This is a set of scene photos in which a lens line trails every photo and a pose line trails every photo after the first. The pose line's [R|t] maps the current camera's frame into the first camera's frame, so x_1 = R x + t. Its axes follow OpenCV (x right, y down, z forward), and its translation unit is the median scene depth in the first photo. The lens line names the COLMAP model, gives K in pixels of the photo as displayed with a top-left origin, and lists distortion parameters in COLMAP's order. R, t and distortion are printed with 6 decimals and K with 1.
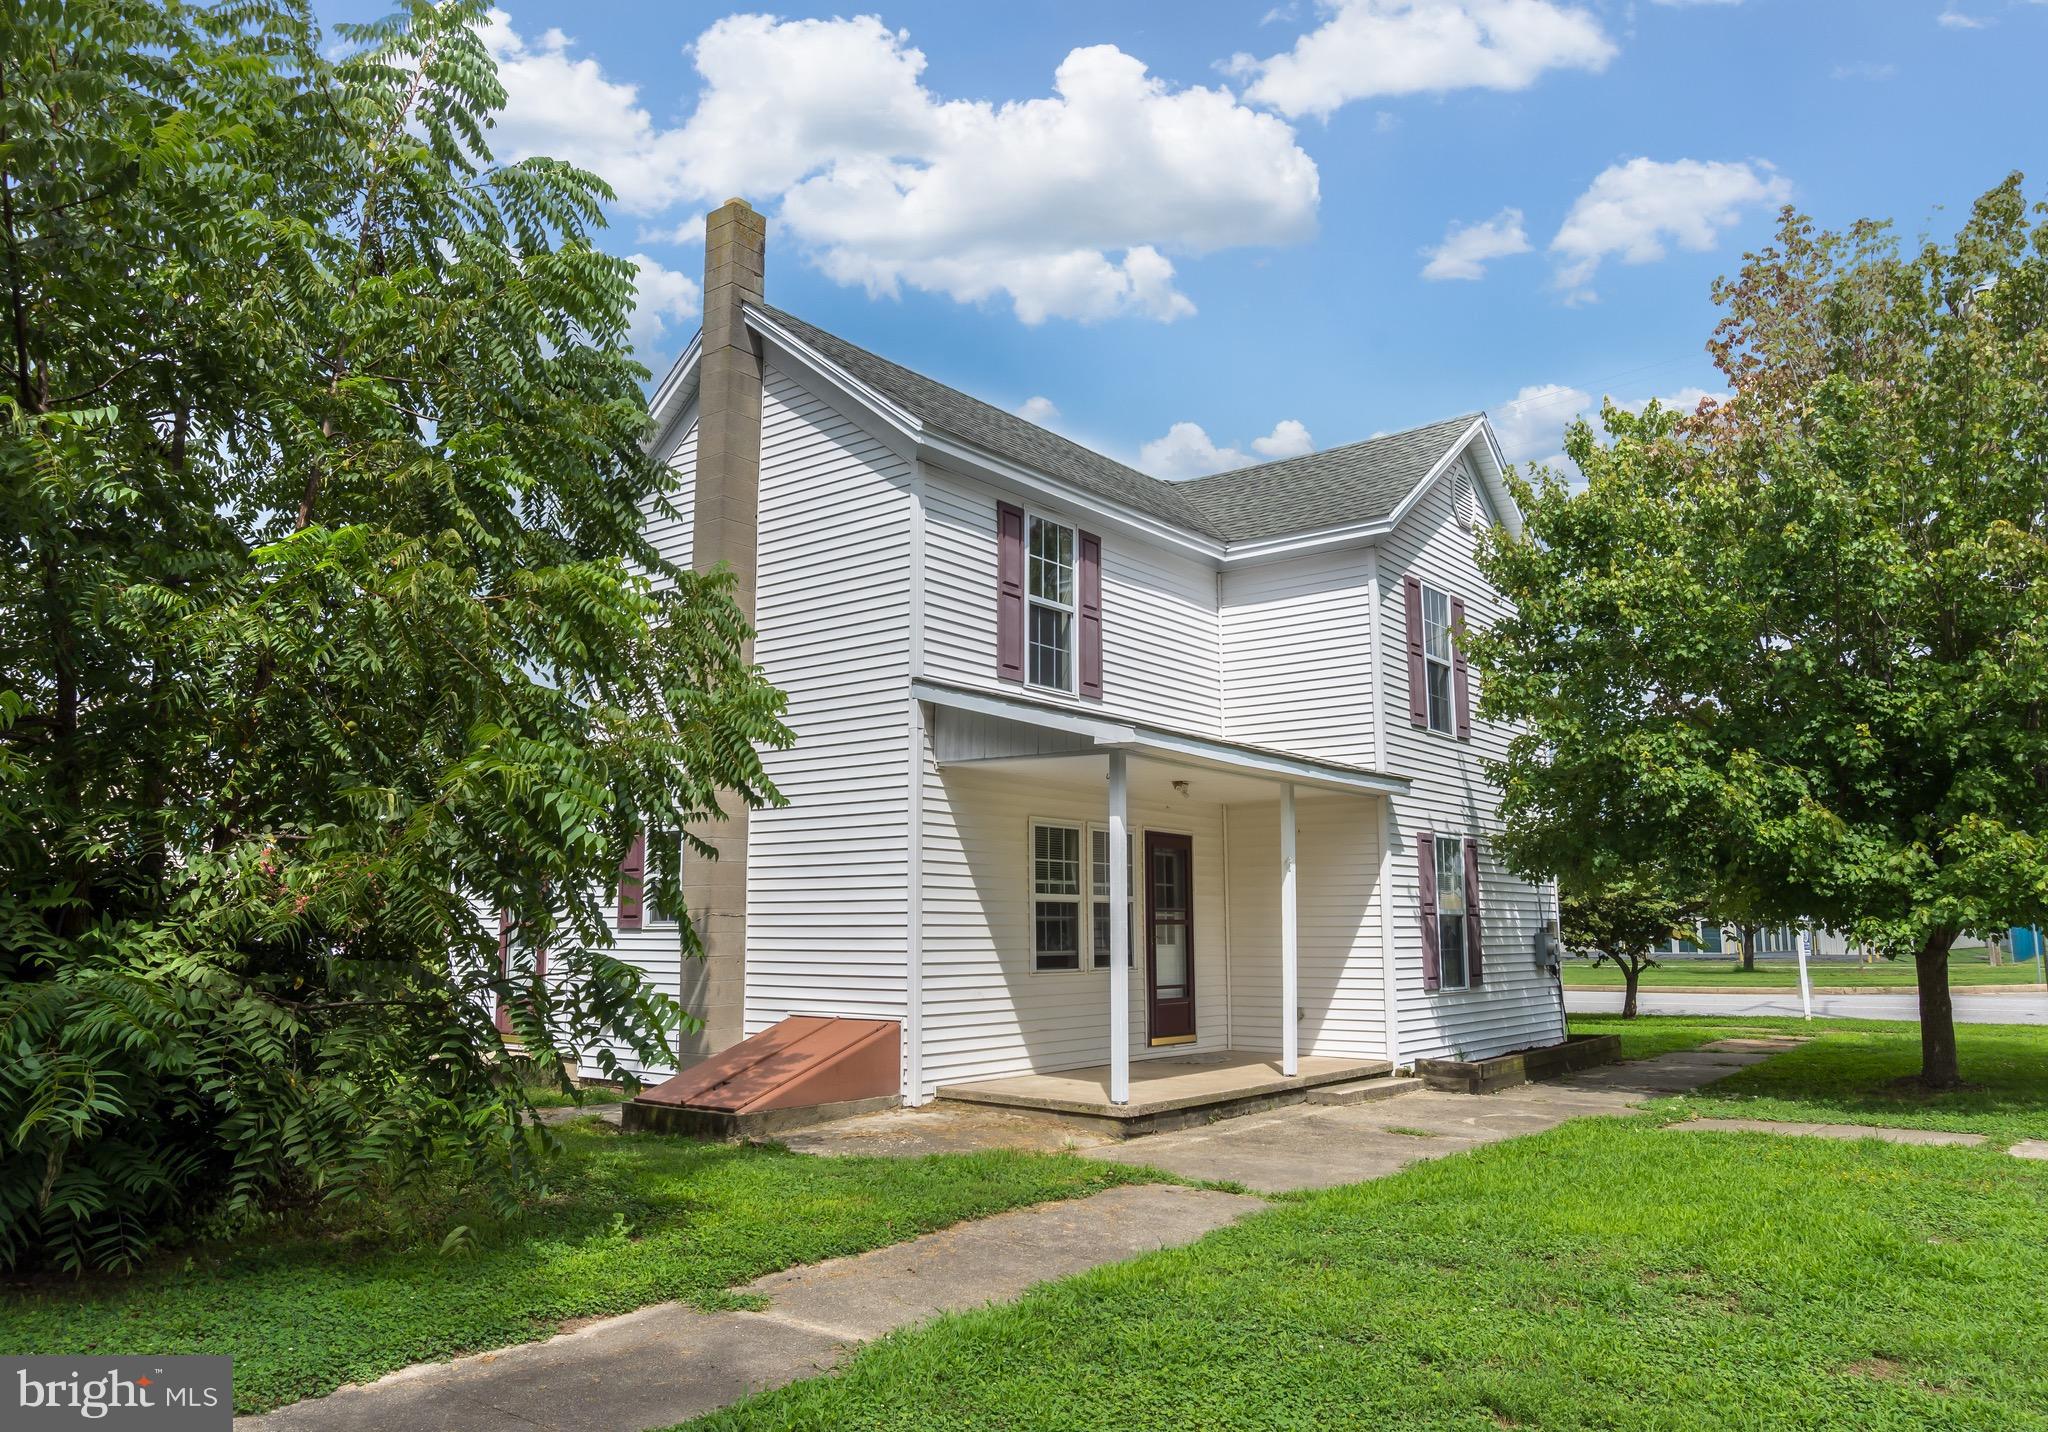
lens RADIAL K [[1440.0, 0, 1023.6], [0, 1440.0, 708.6], [0, 0, 1]] dist [-0.001405, -0.002451]
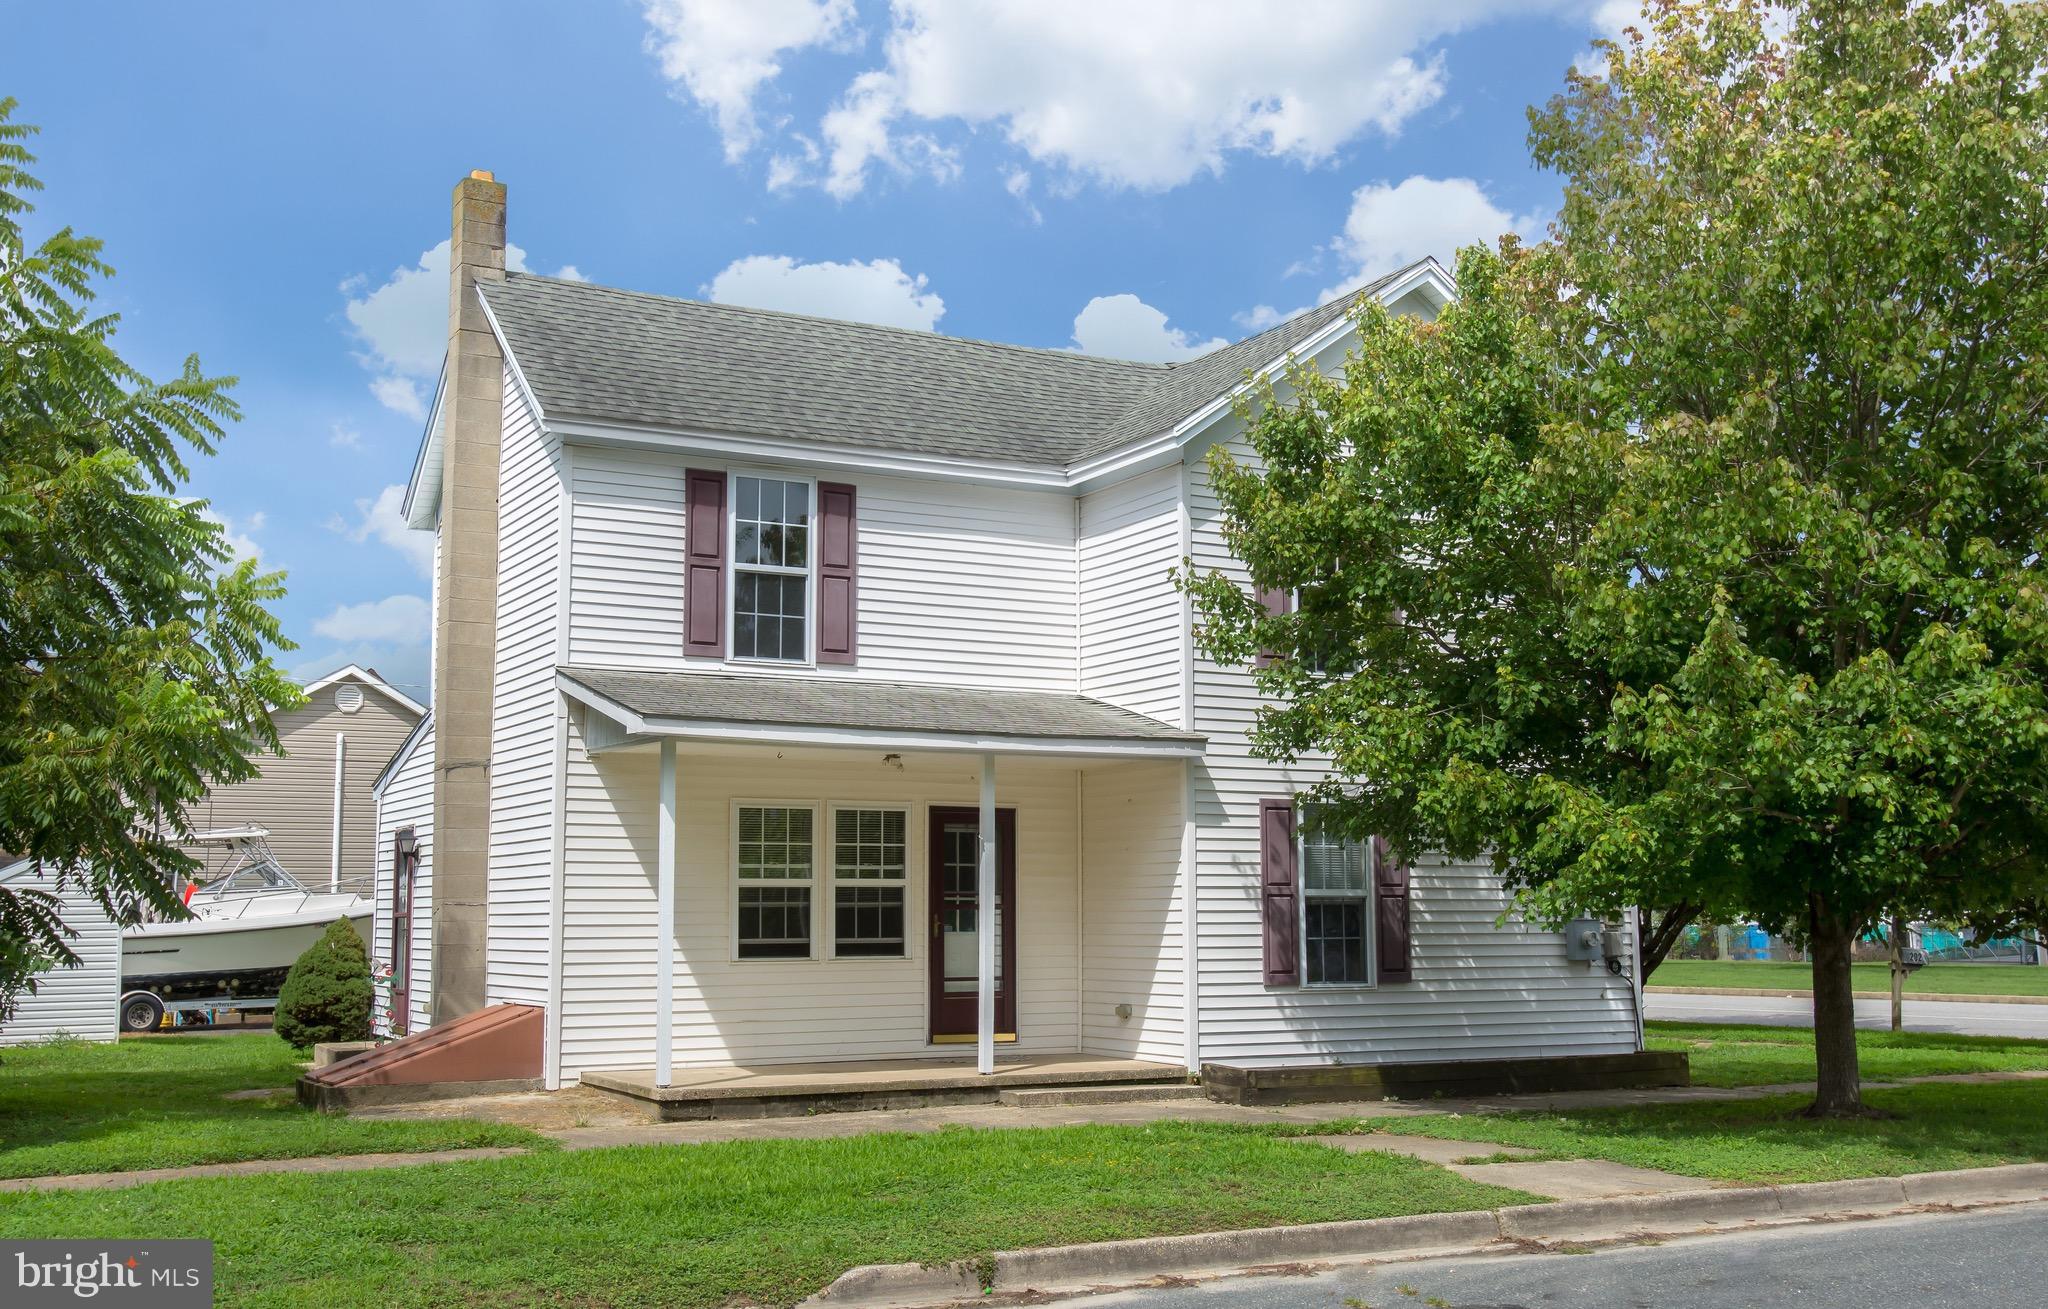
lens RADIAL K [[2172.2, 0, 1024.3], [0, 2172.2, 659.4], [0, 0, 1]] dist [0.050048, 0.000000]
pose [[0.920411, -0.050141, -0.387723, 0.711806], [0.063690, 0.997724, 0.022165, -0.034845], [0.385729, -0.045095, 0.921509, -0.237926]]
